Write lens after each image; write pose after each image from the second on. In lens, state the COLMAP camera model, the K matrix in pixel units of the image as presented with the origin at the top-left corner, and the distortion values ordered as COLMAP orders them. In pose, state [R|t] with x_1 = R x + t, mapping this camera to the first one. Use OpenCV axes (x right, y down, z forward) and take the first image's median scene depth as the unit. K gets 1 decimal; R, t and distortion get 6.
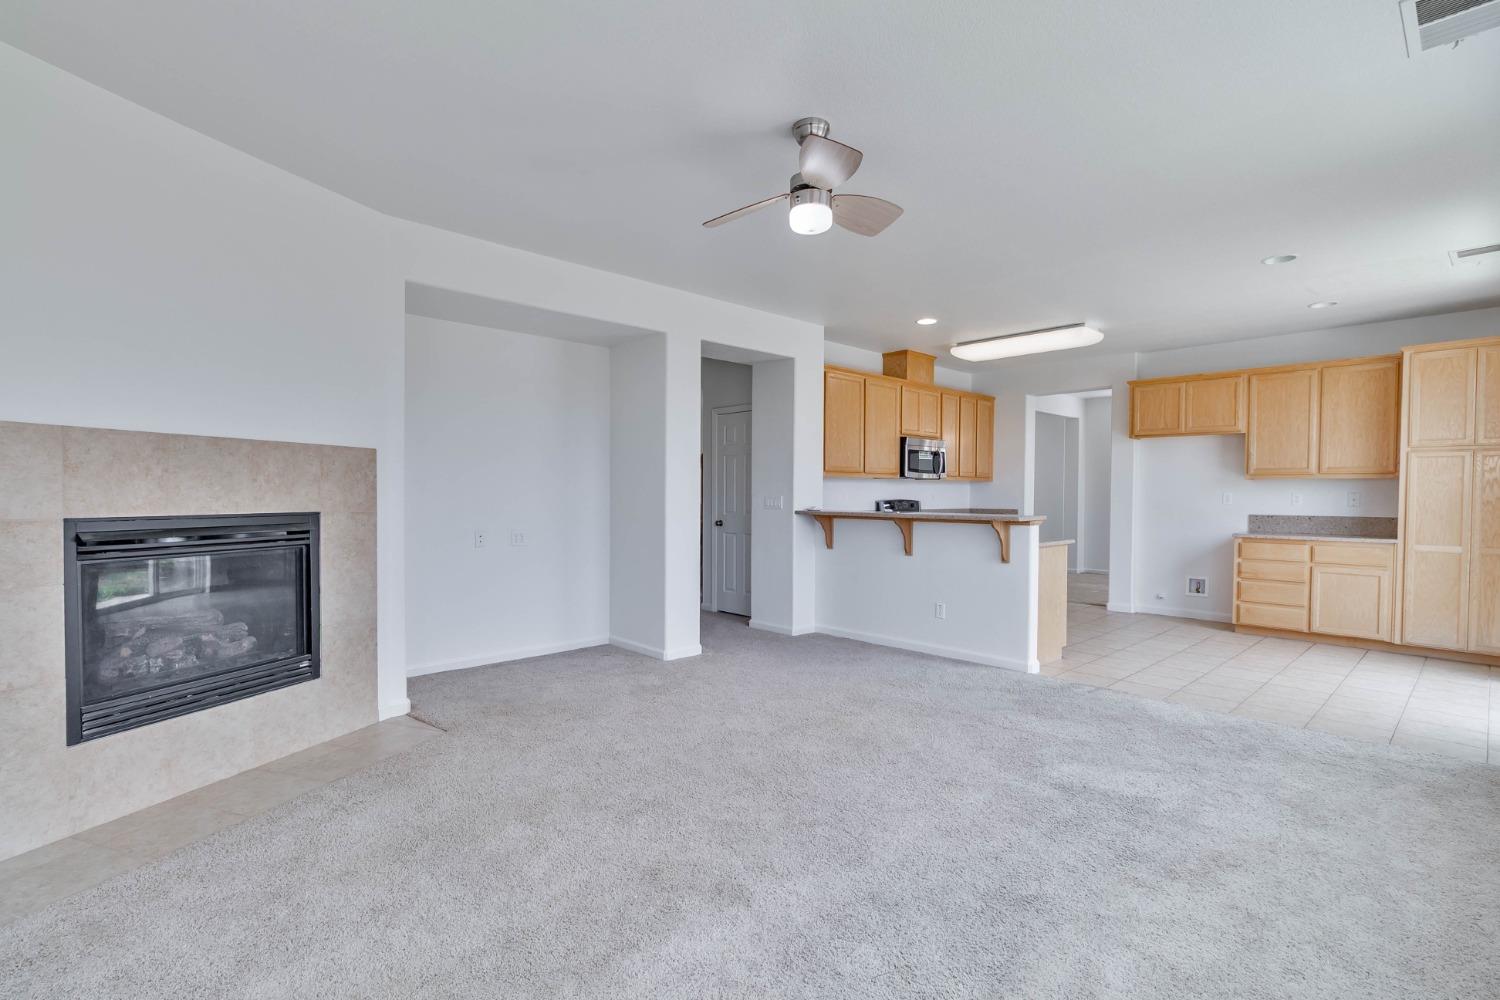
lens RADIAL K [[692.8, 0, 750.7], [0, 692.8, 511.2], [0, 0, 1]] dist [0.000658, -0.000626]
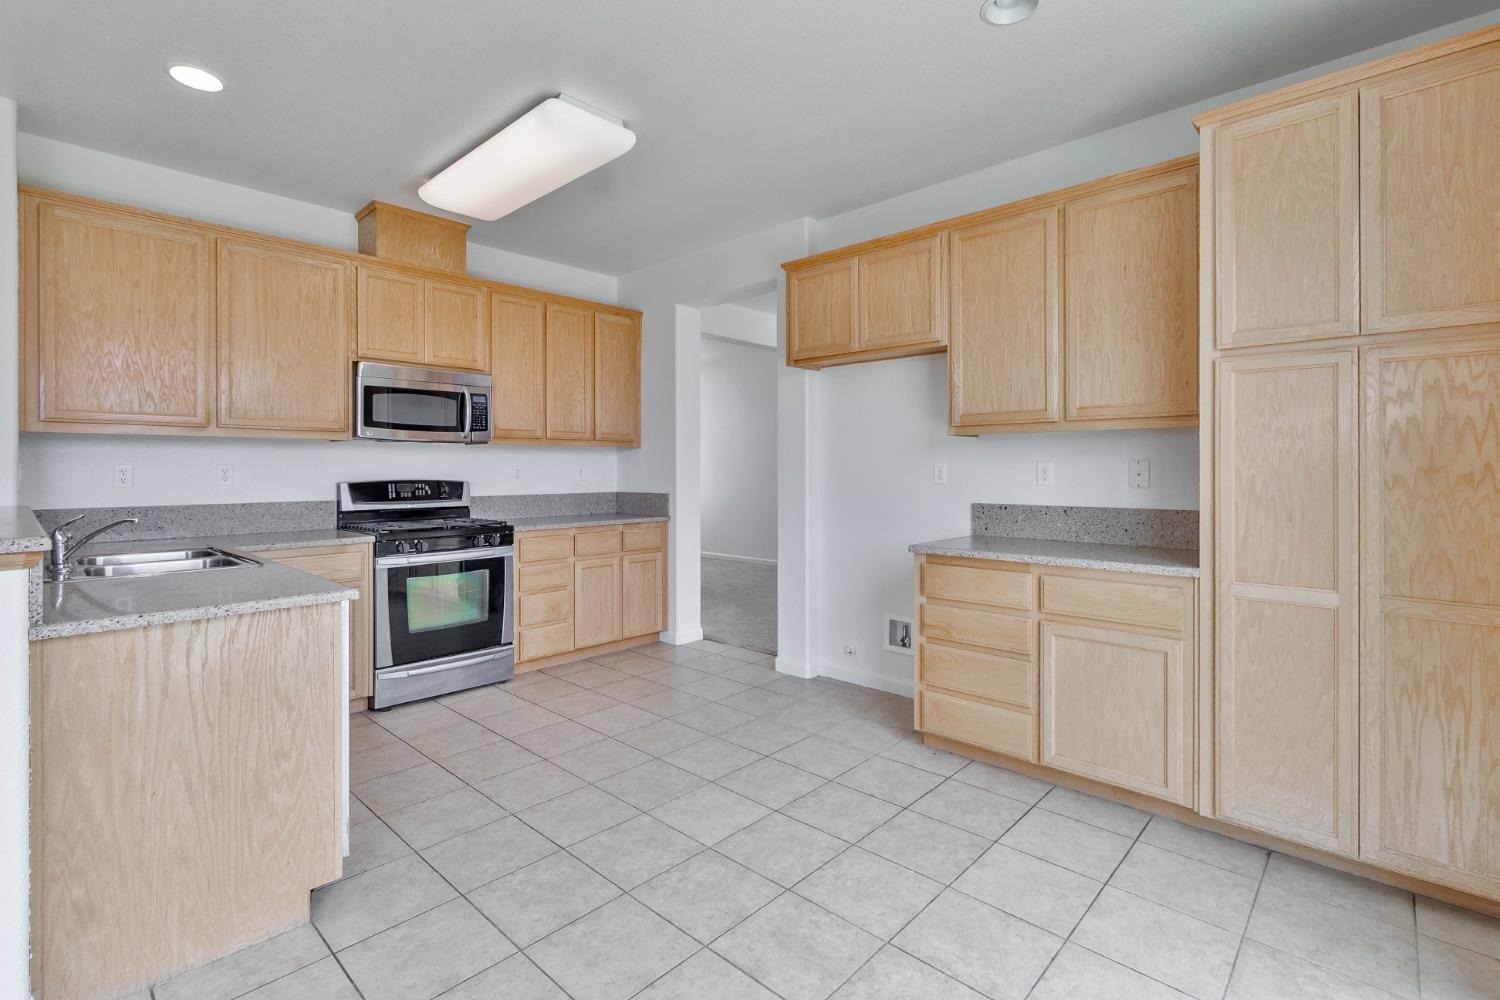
lens RADIAL K [[689.2, 0, 752.4], [0, 689.2, 469.2], [0, 0, 1]] dist [-0.000756, -0.000260]
pose [[0.997727, -0.007883, 0.066925, 0.583557], [0.009557, 0.999648, -0.024732, -0.010855], [-0.066707, 0.025315, 0.997451, 0.549866]]
